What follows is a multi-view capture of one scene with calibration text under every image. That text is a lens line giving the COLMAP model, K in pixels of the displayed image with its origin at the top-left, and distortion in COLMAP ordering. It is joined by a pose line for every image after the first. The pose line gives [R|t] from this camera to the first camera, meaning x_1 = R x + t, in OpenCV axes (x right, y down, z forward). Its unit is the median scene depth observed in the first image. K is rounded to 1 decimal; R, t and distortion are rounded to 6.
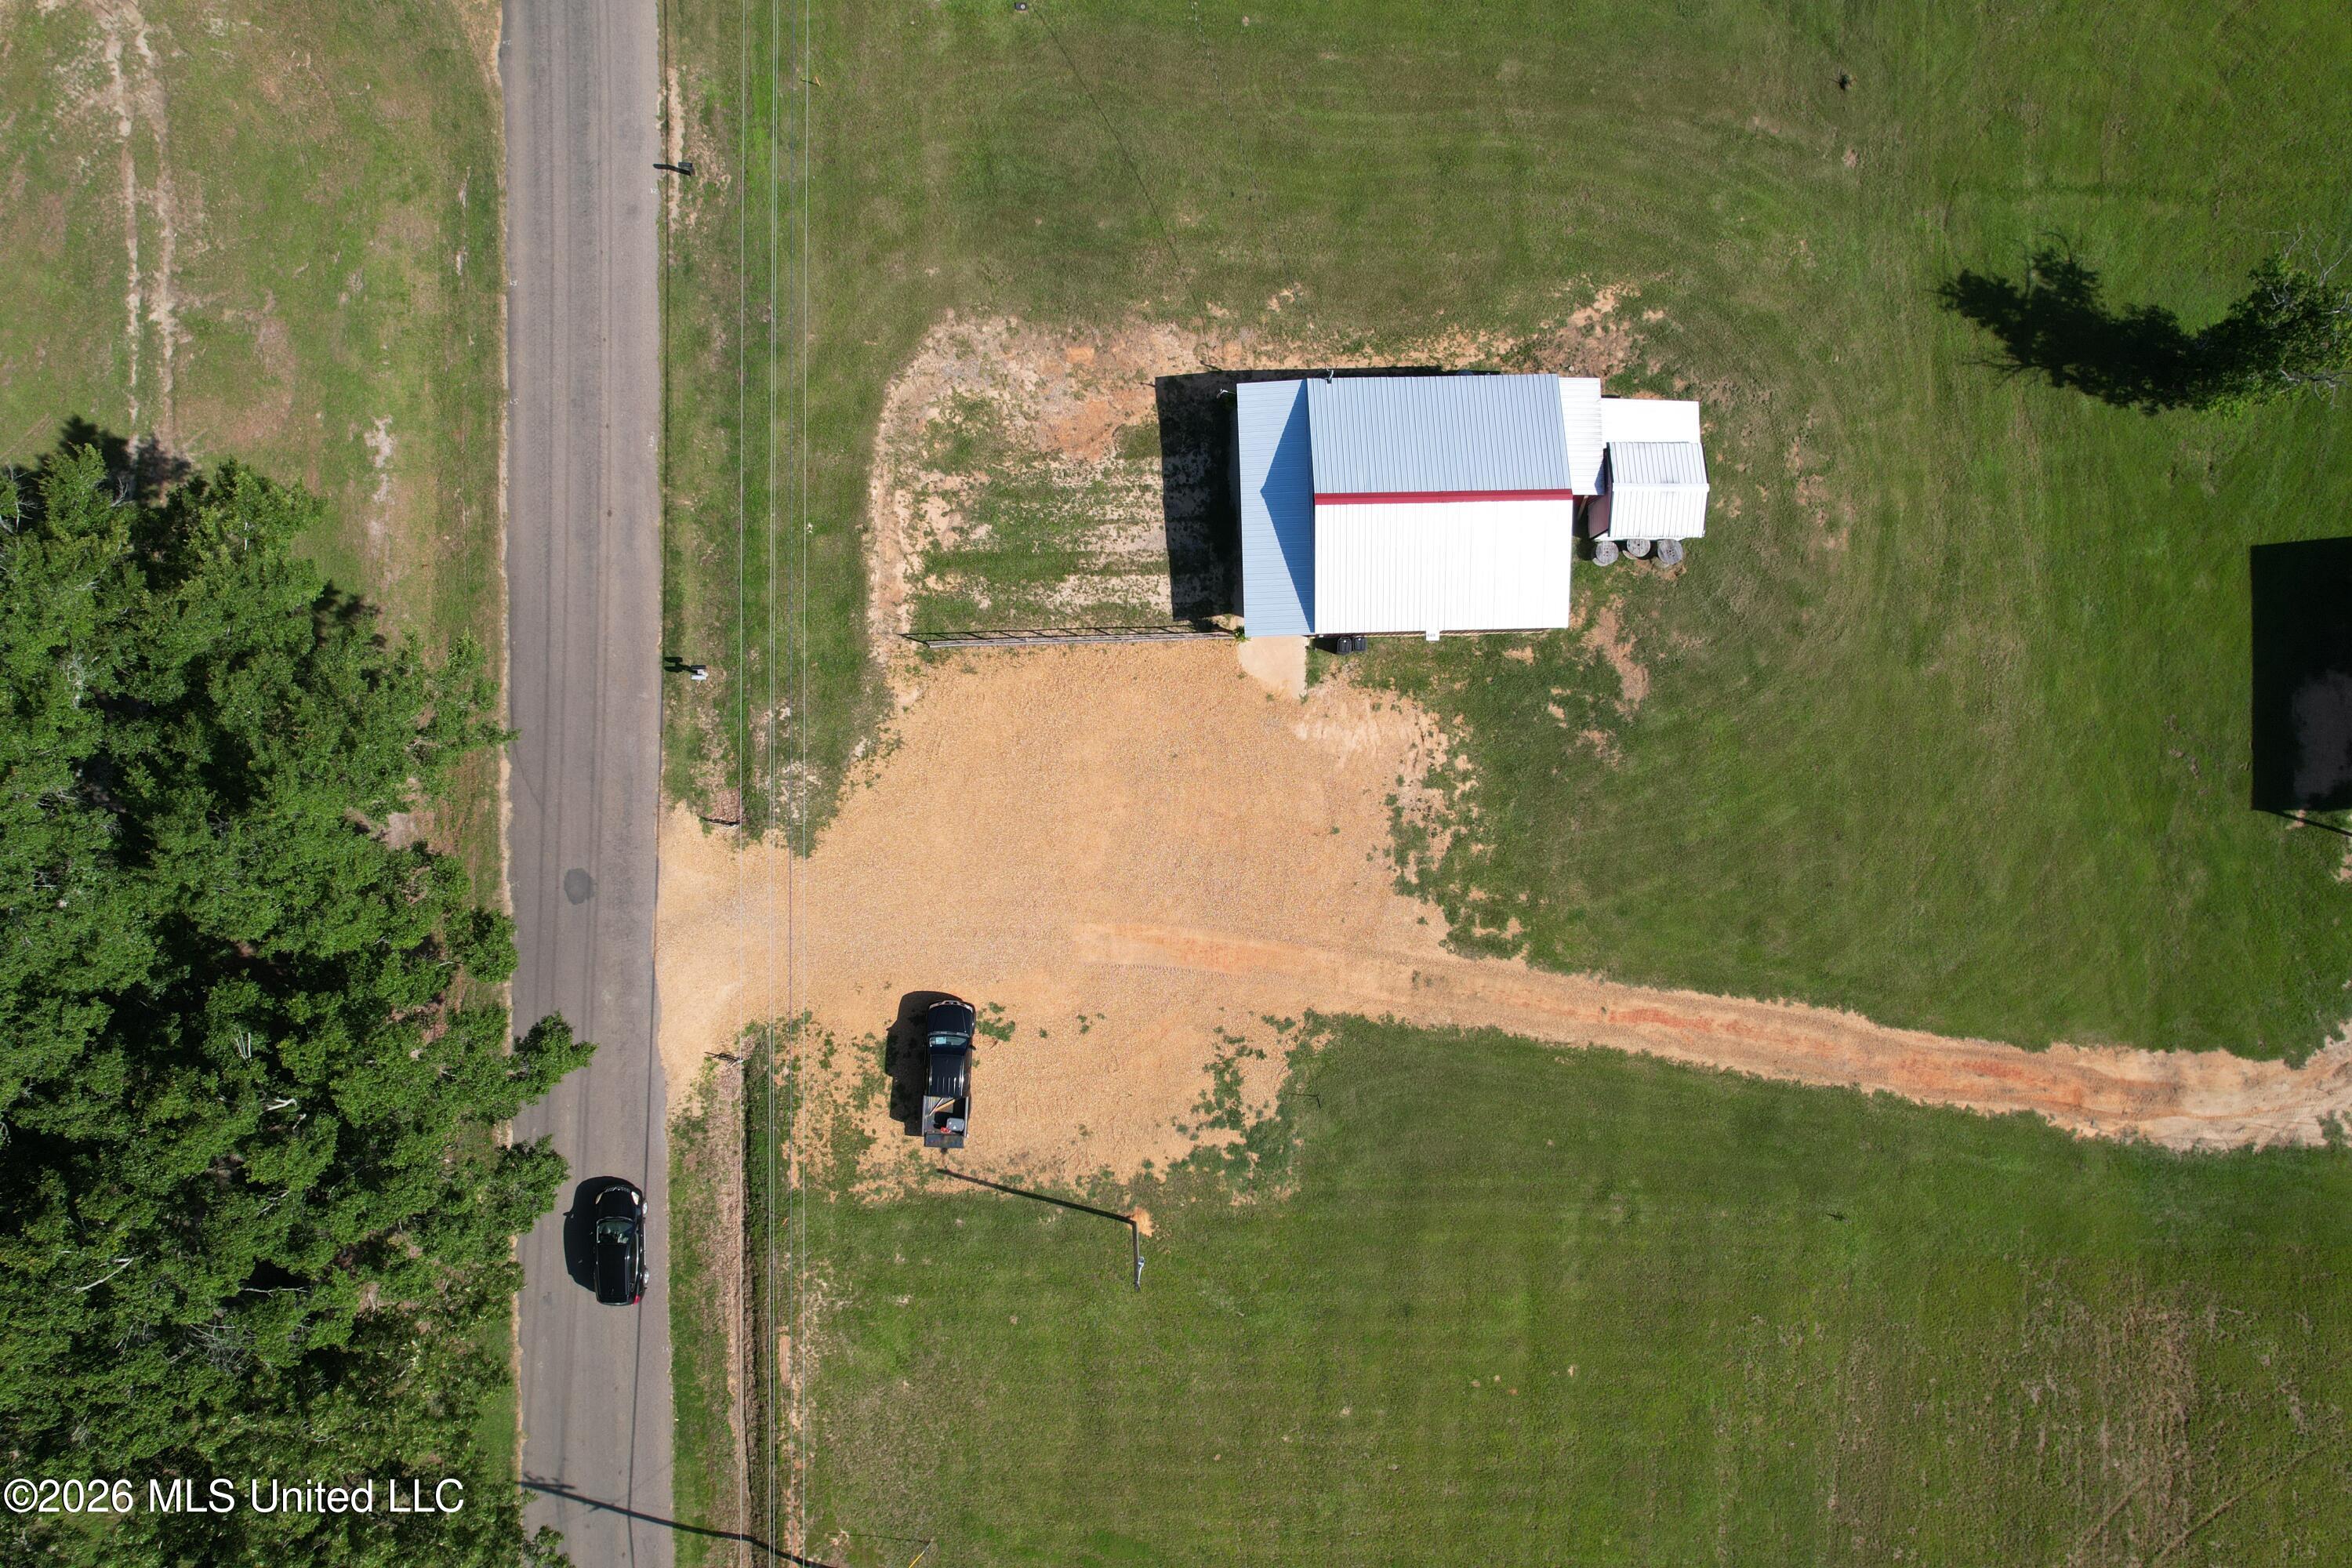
lens RADIAL K [[1512.7, 0, 1169.6], [0, 1512.7, 797.2], [0, 0, 1]] dist [-0.075102, 0.066608]
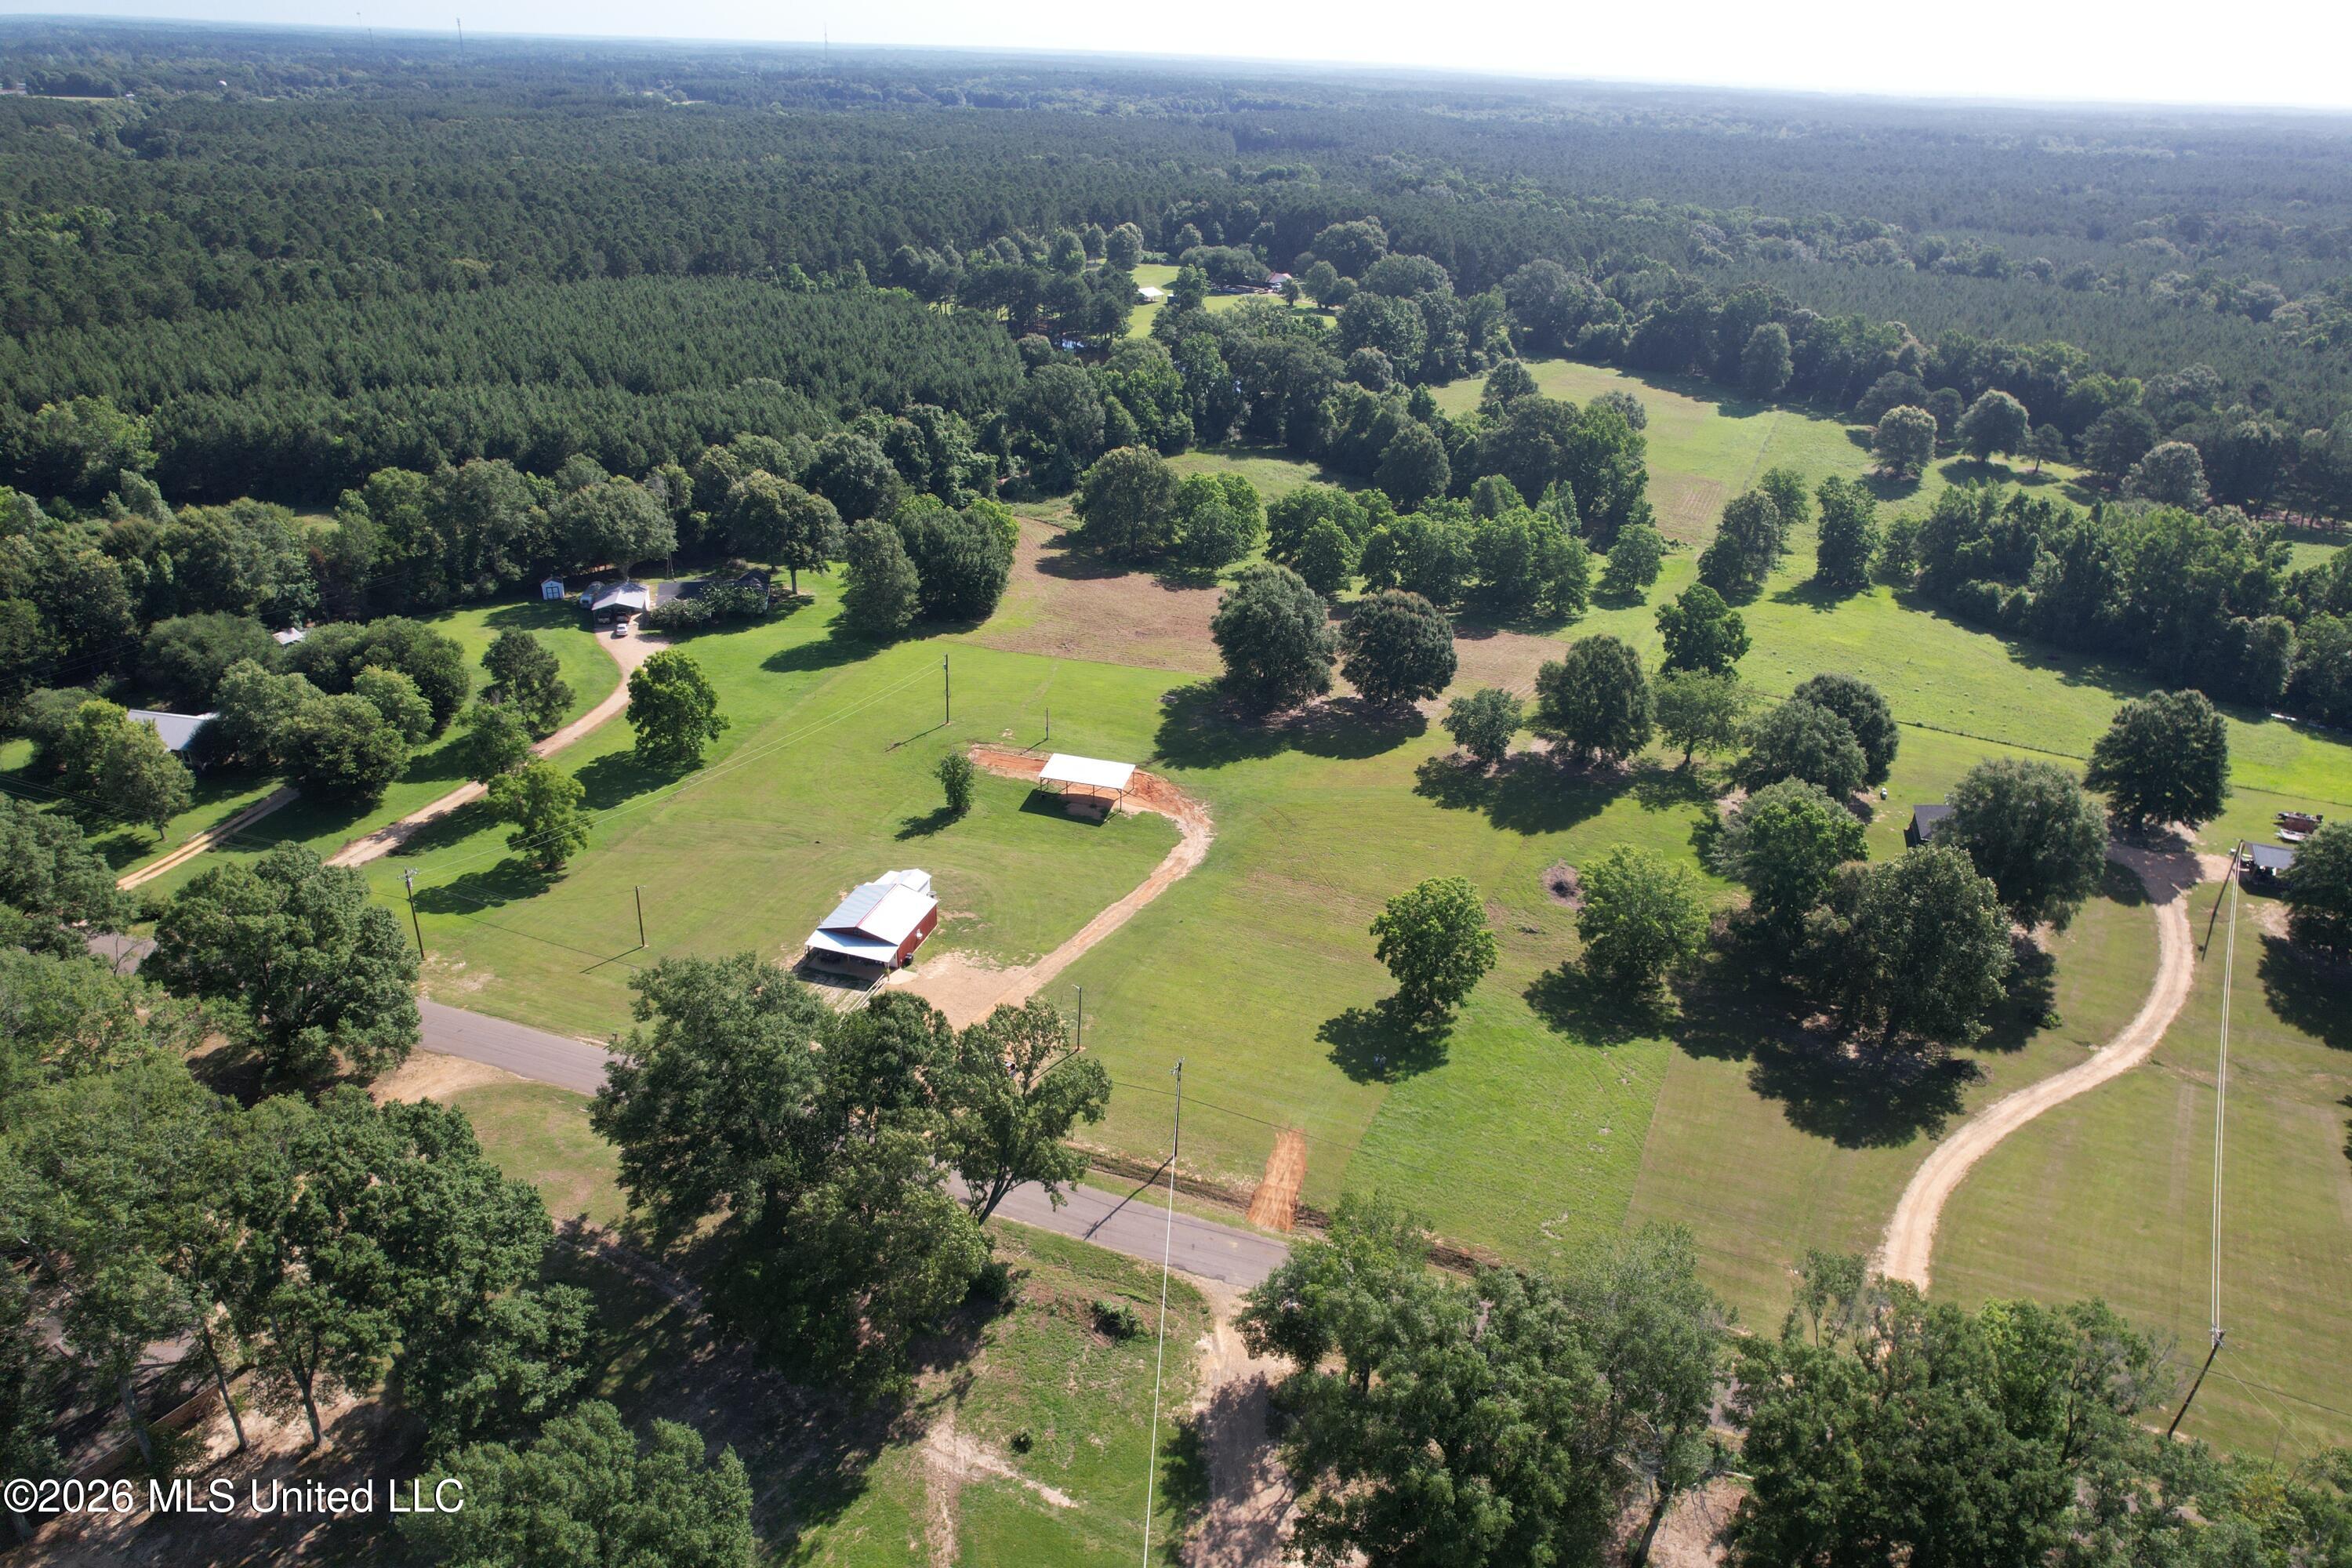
lens RADIAL K [[1512.7, 0, 1173.1], [0, 1512.7, 794.2], [0, 0, 1]] dist [-0.075102, 0.066608]
pose [[0.320476, -0.442325, 0.837642, -1.851652], [0.947122, 0.164555, -0.275467, 1.036606], [-0.015992, 0.881629, 0.471672, -0.533488]]
